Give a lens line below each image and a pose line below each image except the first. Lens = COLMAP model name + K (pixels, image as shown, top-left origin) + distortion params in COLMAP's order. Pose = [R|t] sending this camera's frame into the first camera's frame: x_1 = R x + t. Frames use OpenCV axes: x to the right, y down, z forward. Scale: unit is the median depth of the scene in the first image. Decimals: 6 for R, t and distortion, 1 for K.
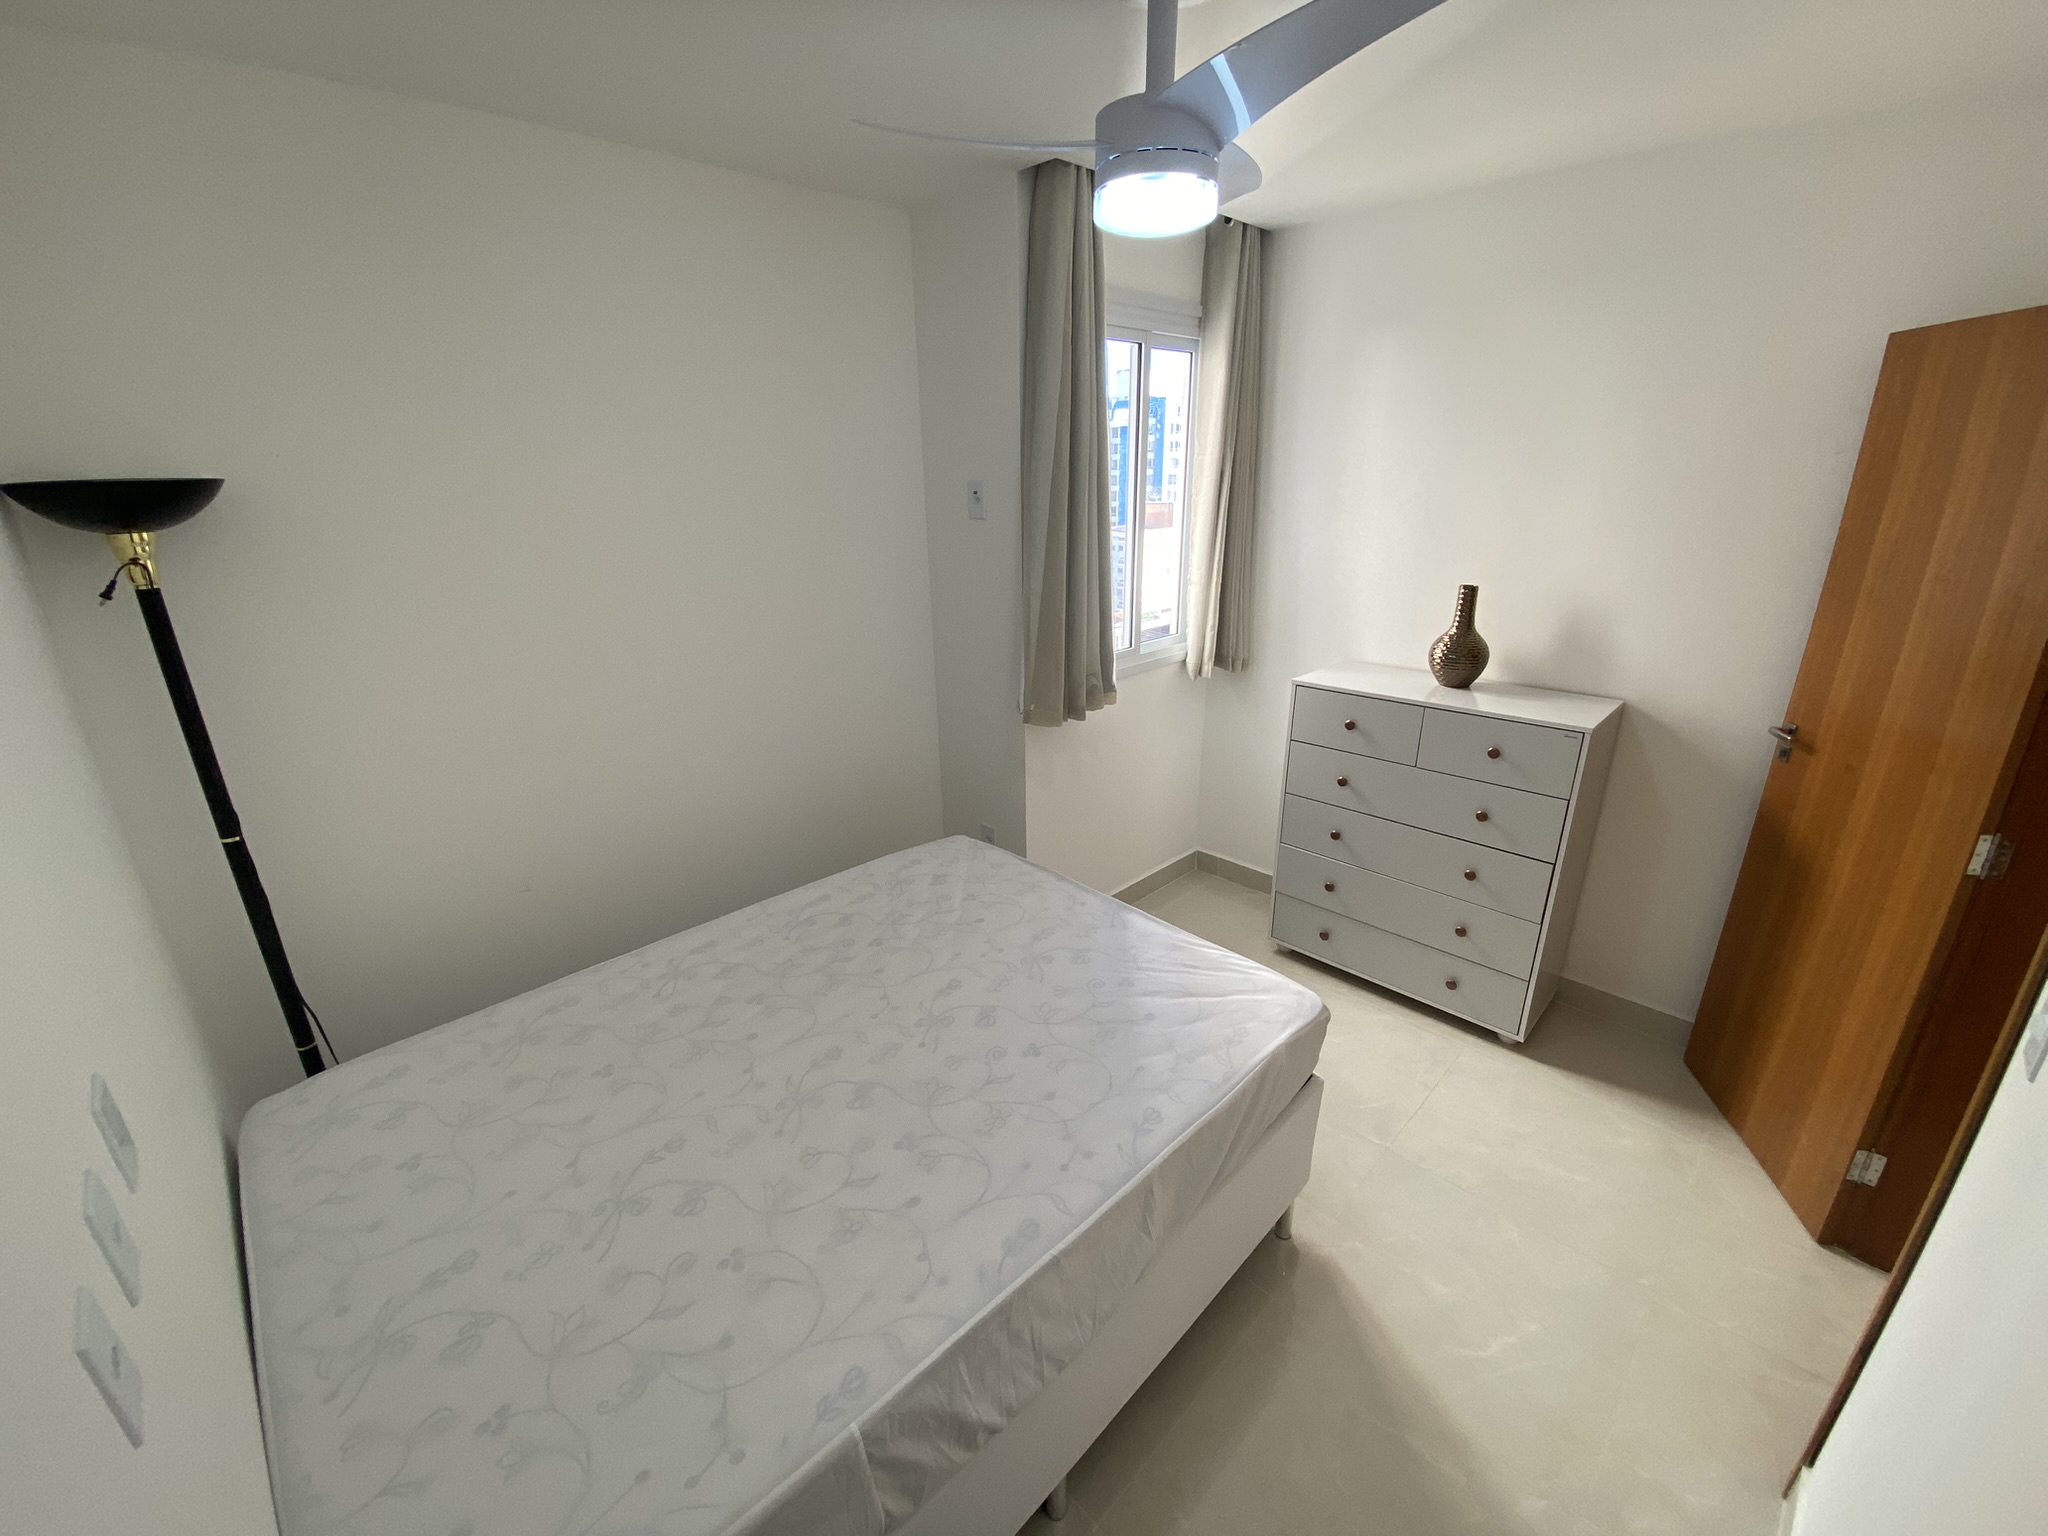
lens RADIAL K [[836.2, 0, 1032.0], [0, 836.2, 751.0], [0, 0, 1]] dist [0.003736, -0.013480]
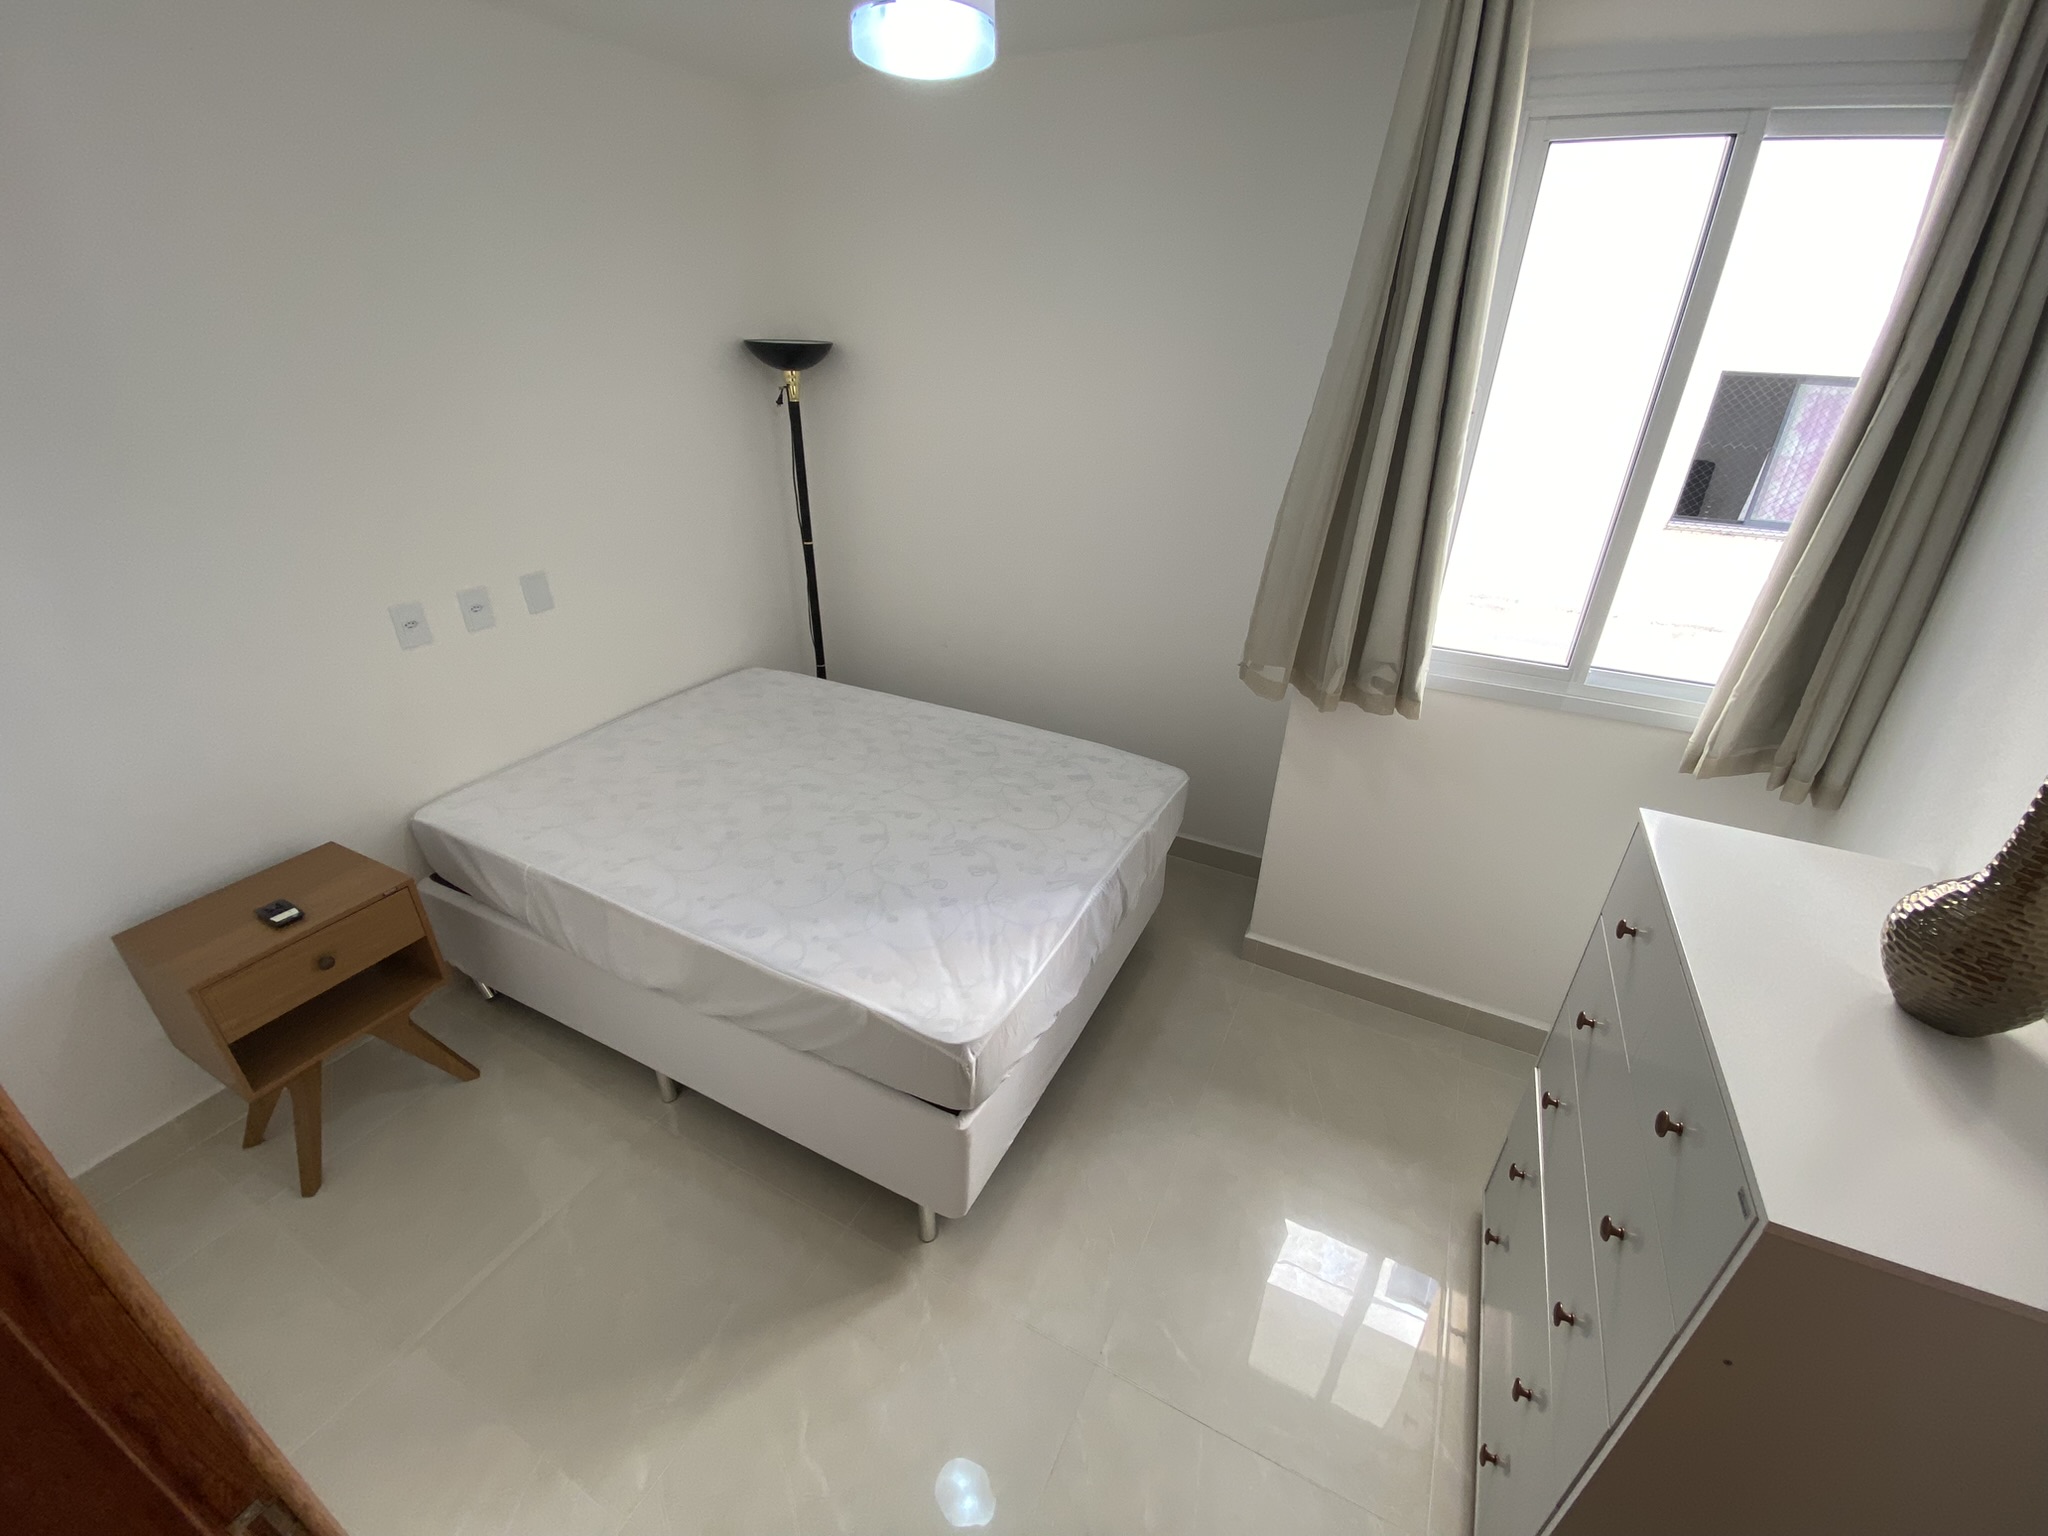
lens RADIAL K [[836.2, 0, 1031.7], [0, 836.2, 761.5], [0, 0, 1]] dist [0.003736, -0.013480]
pose [[0.304923, 0.444290, -0.842395, 0.931992], [-0.332958, 0.878433, 0.342775, -0.251419], [0.892278, 0.175962, 0.415784, 0.660790]]
